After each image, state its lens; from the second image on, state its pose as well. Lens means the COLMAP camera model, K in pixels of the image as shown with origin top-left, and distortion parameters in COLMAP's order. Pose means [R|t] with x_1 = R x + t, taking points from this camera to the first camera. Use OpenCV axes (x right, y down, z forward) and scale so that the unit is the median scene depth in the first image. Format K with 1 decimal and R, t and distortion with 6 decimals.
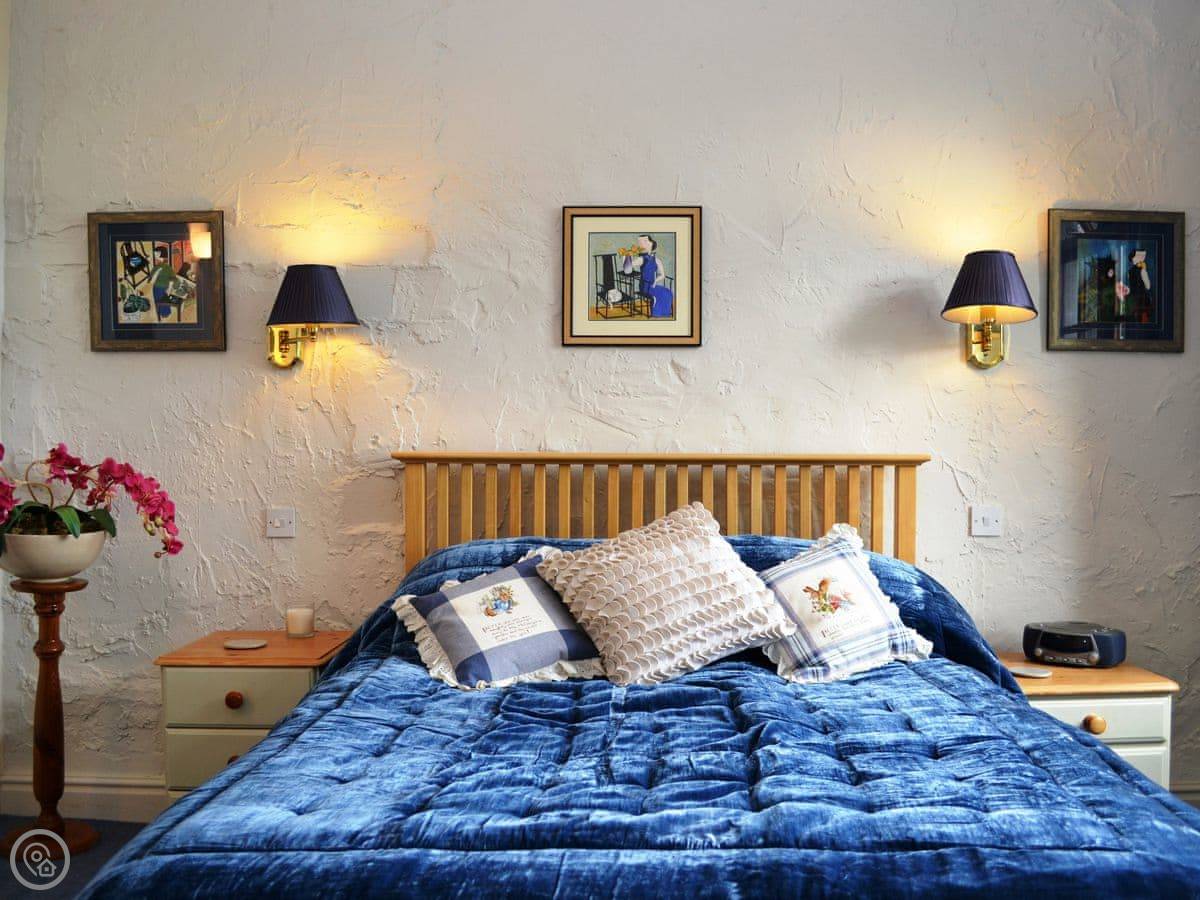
lens RADIAL K [[1081.2, 0, 598.7], [0, 1081.2, 450.4], [0, 0, 1]] dist [-0.083780, 0.010970]
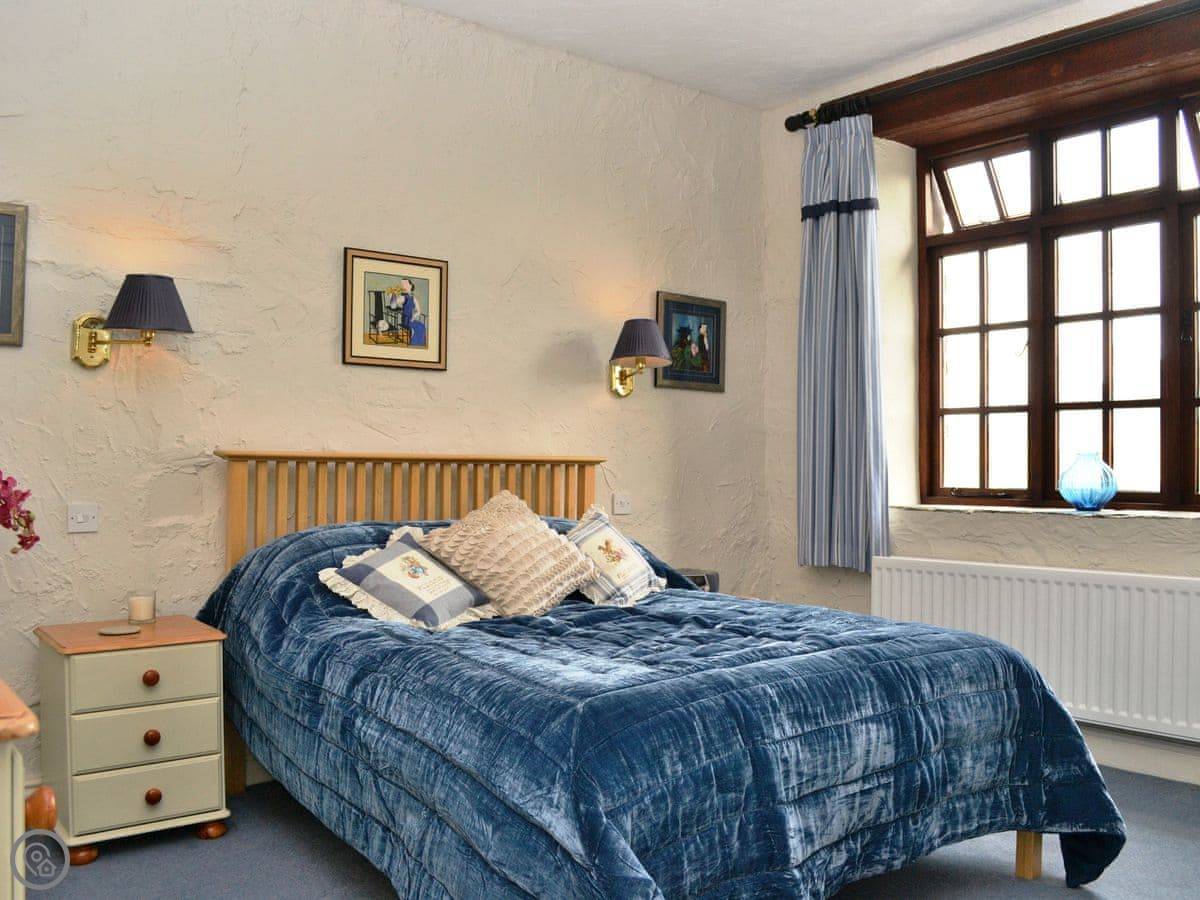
lens RADIAL K [[1081.2, 0, 606.7], [0, 1081.2, 445.2], [0, 0, 1]] dist [-0.083780, 0.010970]
pose [[0.769401, 0.016031, 0.638565, -0.571952], [-0.006439, 0.999829, -0.017341, 0.012432], [-0.638734, 0.009230, 0.769372, -0.102768]]
